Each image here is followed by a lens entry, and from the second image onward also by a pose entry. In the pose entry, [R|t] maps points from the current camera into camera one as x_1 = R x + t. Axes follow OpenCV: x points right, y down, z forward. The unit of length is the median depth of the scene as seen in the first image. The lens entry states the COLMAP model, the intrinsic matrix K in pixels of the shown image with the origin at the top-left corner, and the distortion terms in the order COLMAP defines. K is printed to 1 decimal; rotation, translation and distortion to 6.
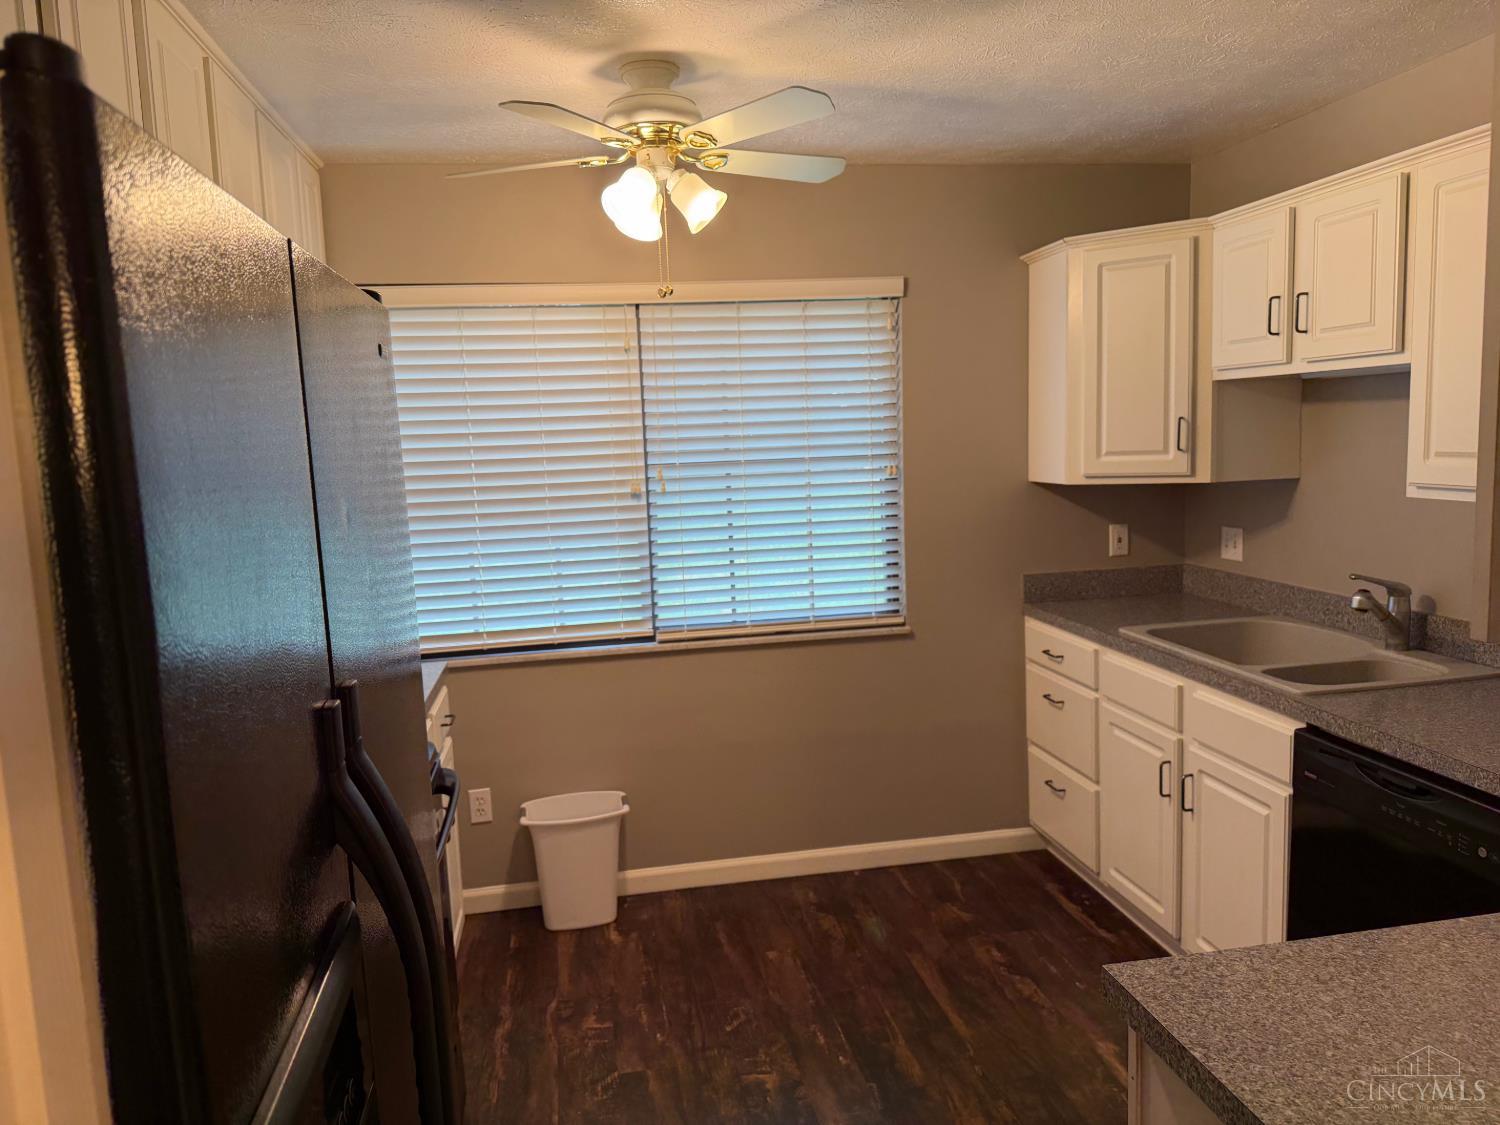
lens RADIAL K [[1055.7, 0, 761.4], [0, 1055.7, 564.4], [0, 0, 1]] dist [0.123719, -0.183723]
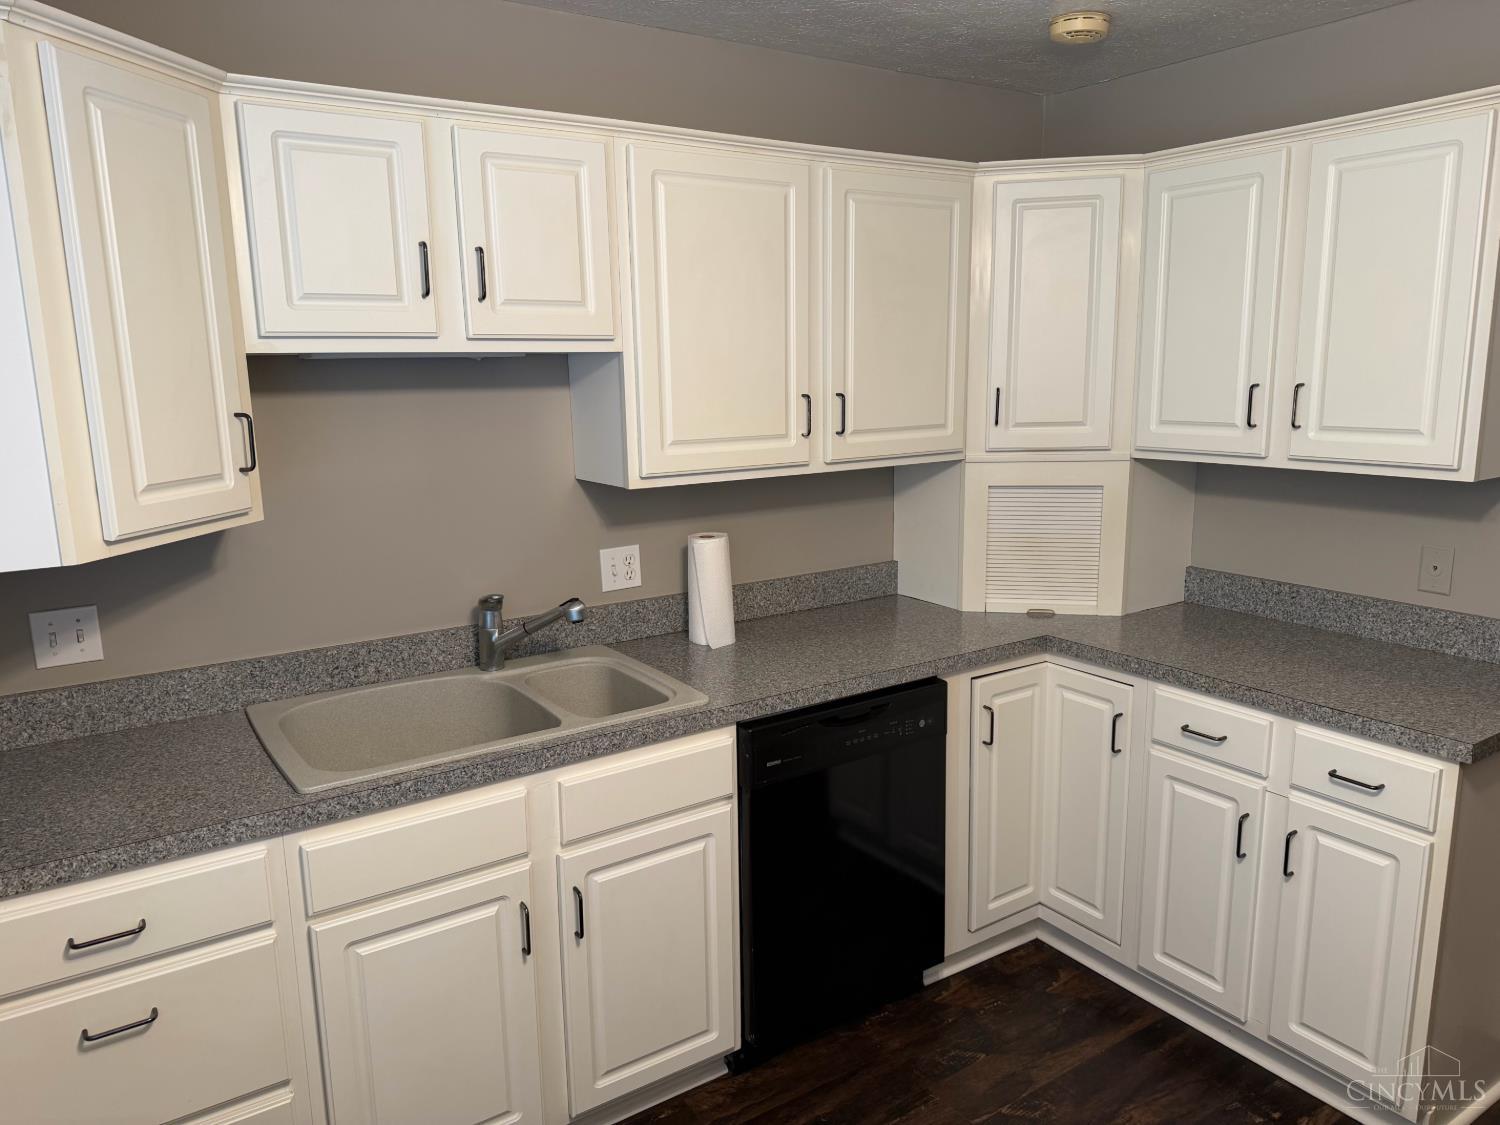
lens RADIAL K [[1055.7, 0, 761.4], [0, 1055.7, 564.4], [0, 0, 1]] dist [0.123719, -0.183723]
pose [[-0.409446, -0.124228, 0.903837, -0.290716], [0.147107, 0.968733, 0.199789, -0.151820], [-0.900396, 0.214764, -0.378369, 1.158340]]
